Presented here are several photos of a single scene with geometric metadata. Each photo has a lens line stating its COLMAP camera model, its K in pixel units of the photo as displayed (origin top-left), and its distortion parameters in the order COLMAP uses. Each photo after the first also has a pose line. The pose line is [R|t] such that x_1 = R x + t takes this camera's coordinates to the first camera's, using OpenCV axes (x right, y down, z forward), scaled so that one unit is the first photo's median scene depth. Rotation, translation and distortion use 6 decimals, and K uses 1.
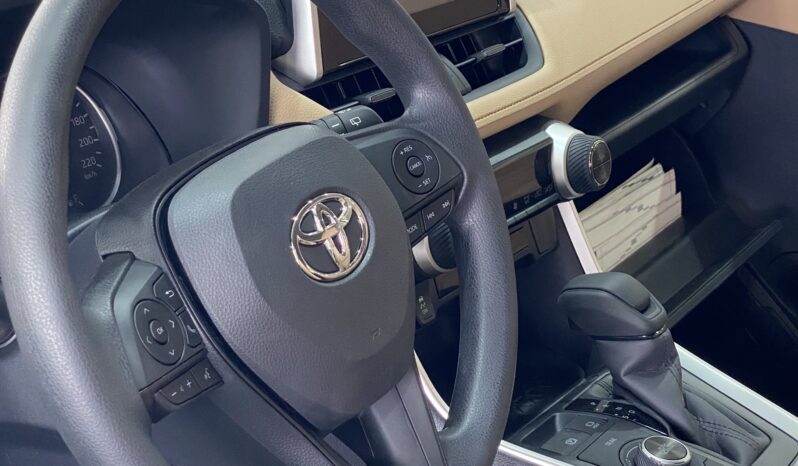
lens RADIAL K [[1647.6, 0, 399.0], [0, 1647.6, 233.0], [0, 0, 1]] dist [-0.090009, 2.491132]
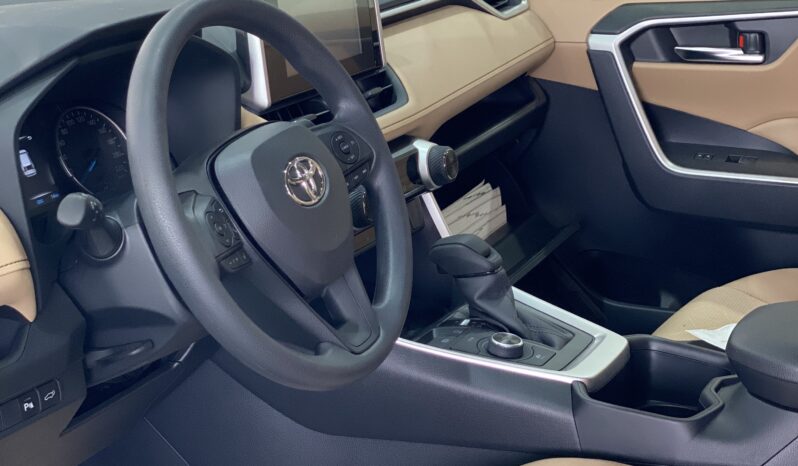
lens RADIAL K [[1647.6, 0, 399.0], [0, 1647.6, 233.0], [0, 0, 1]] dist [-0.090009, 2.491132]
pose [[0.992735, -0.052090, 0.108464, -0.093142], [0.059616, 0.995948, -0.067334, 0.123365], [-0.104517, 0.073311, 0.991817, -0.484749]]
